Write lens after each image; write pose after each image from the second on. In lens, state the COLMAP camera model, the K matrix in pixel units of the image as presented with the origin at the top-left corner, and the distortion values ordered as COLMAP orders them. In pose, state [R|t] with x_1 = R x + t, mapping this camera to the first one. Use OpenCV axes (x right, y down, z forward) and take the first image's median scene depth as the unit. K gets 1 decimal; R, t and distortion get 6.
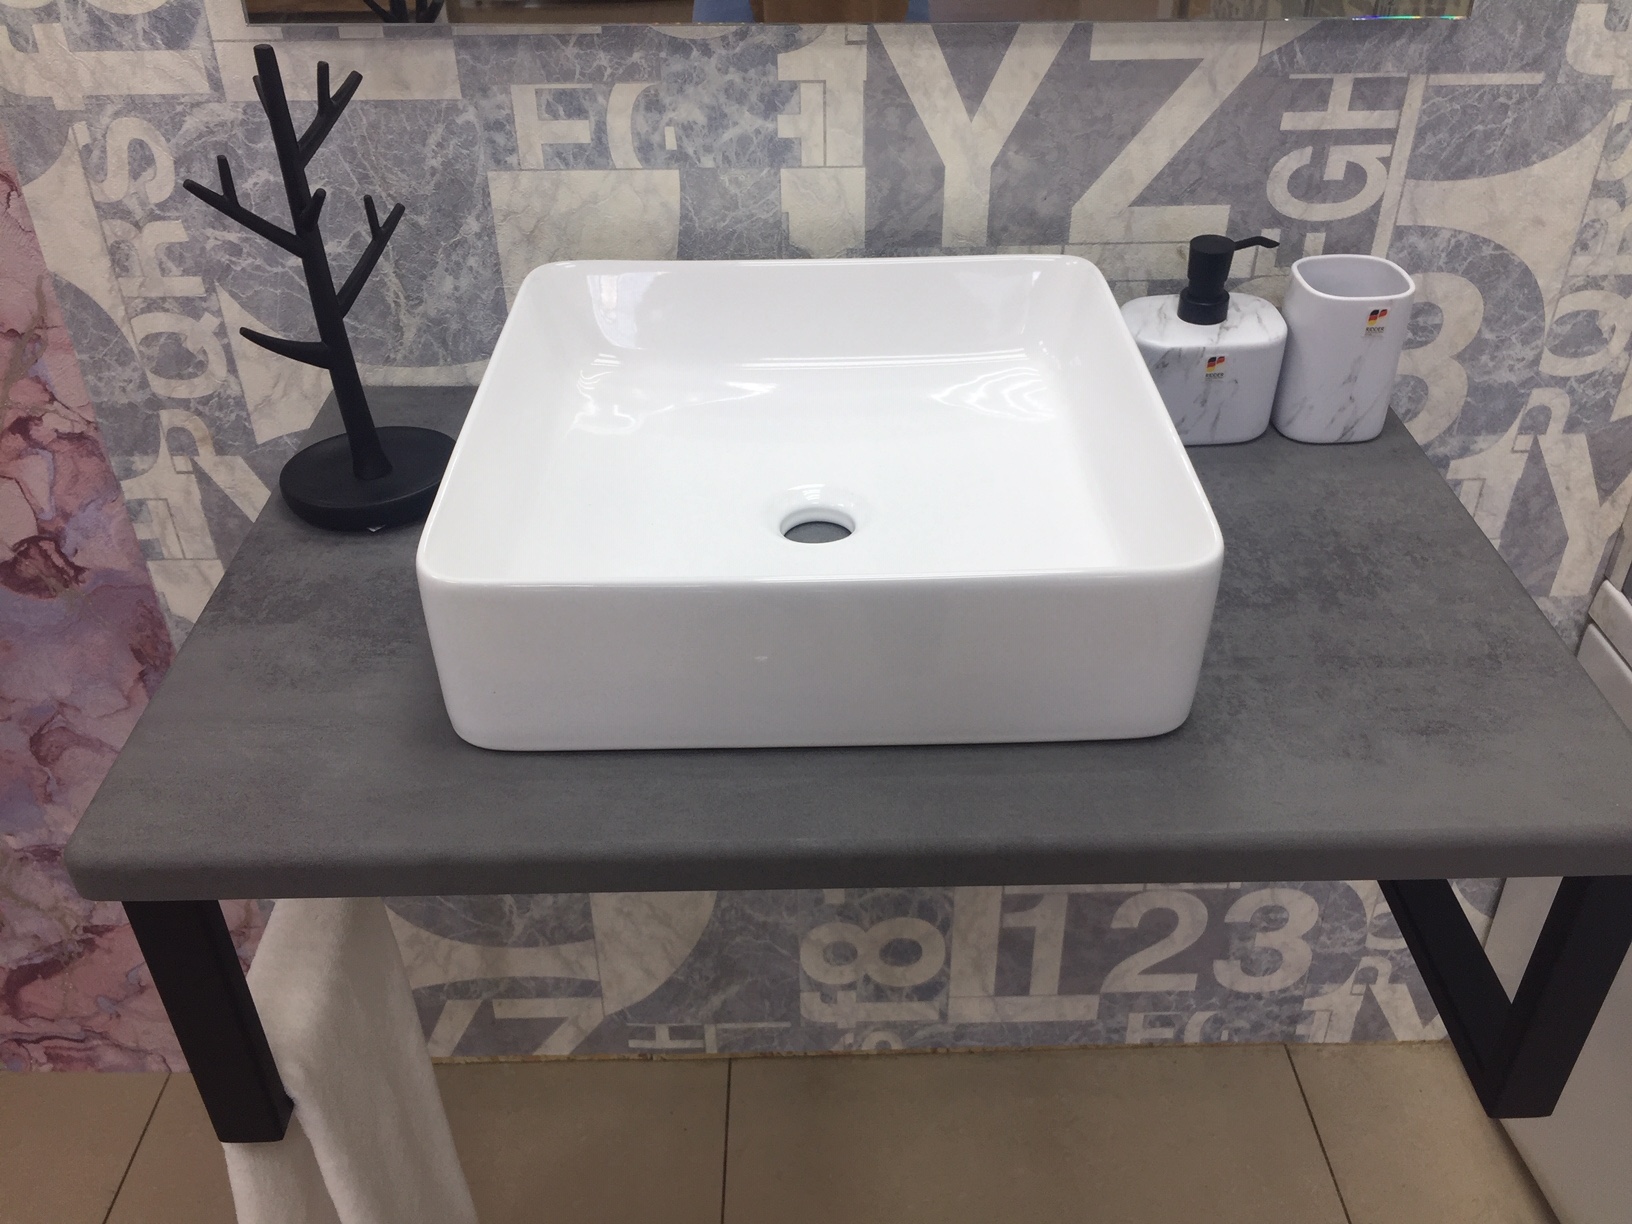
lens RADIAL K [[1397.3, 0, 822.4], [0, 1397.3, 617.9], [0, 0, 1]] dist [0.083882, -0.122392]
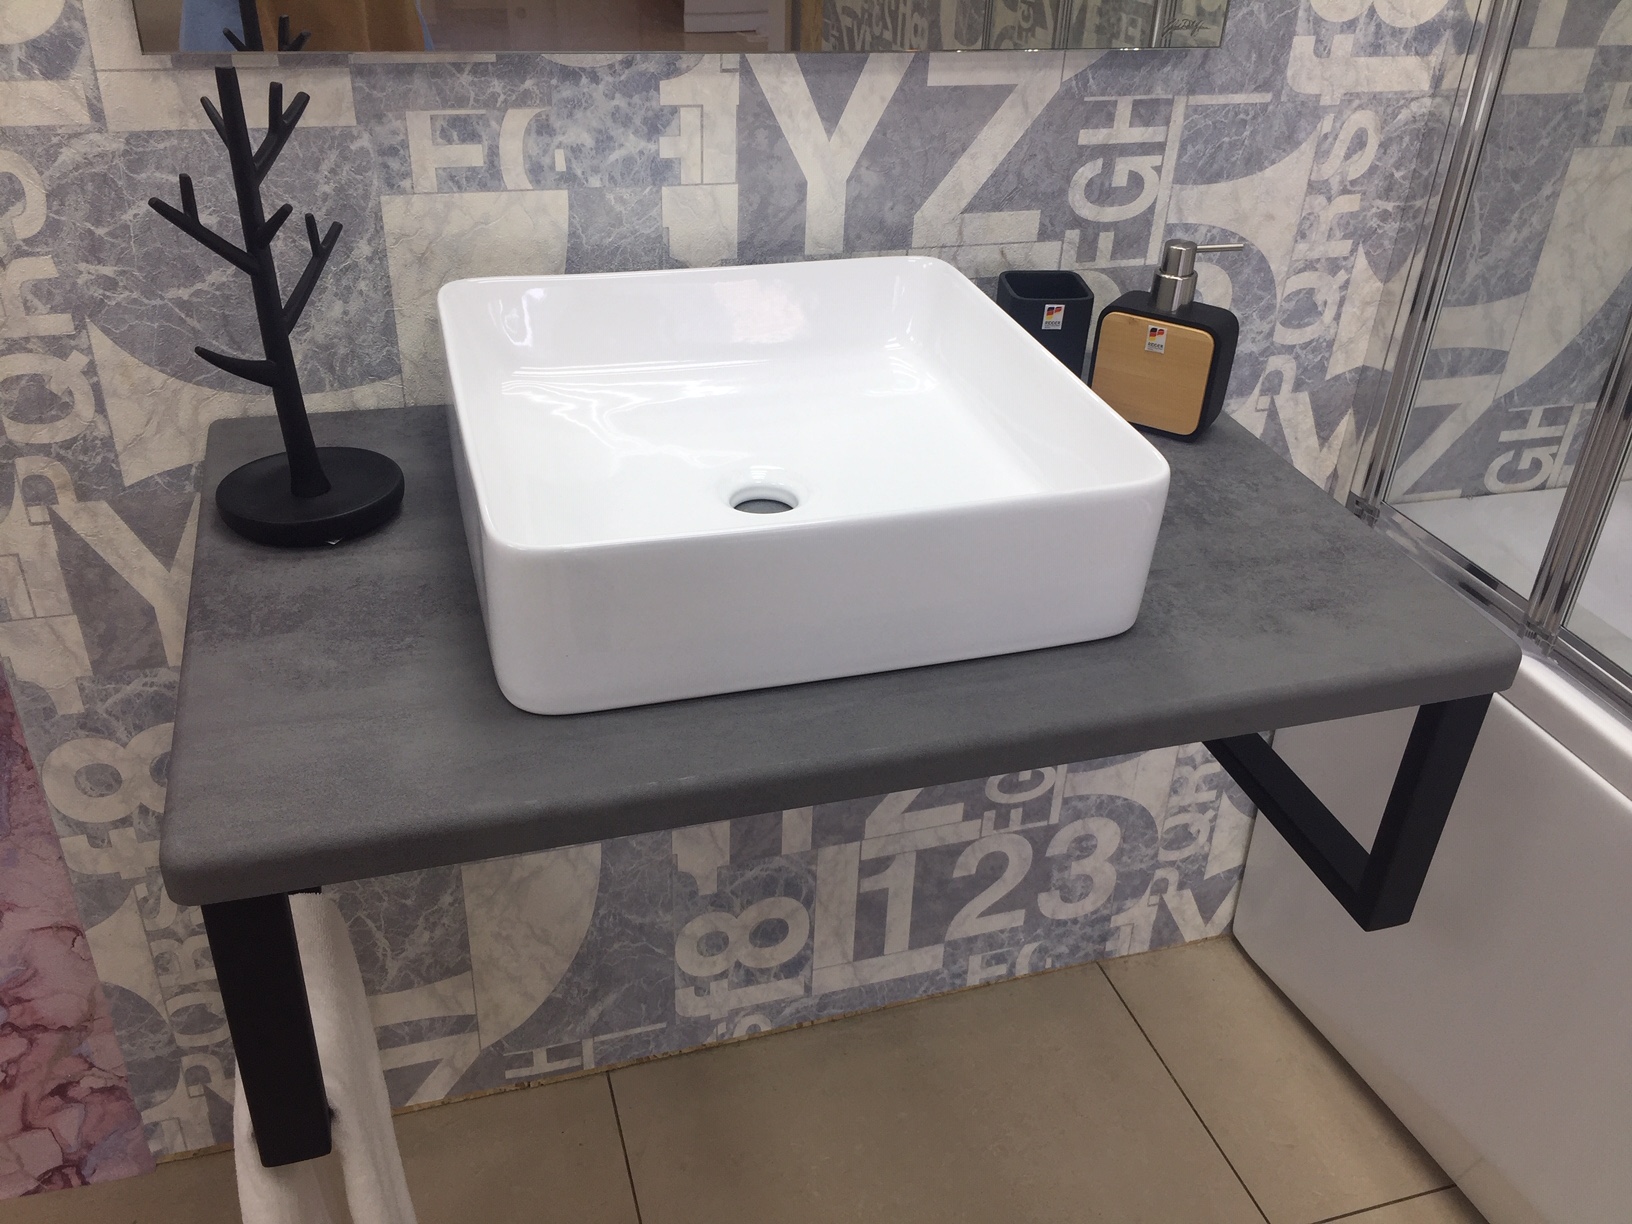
lens RADIAL K [[1397.3, 0, 818.4], [0, 1397.3, 621.2], [0, 0, 1]] dist [0.083882, -0.122392]
pose [[0.958269, -0.106439, 0.265314, -0.219921], [0.117710, 0.992683, -0.026905, 0.051944], [-0.260509, 0.057012, 0.963787, -0.052391]]
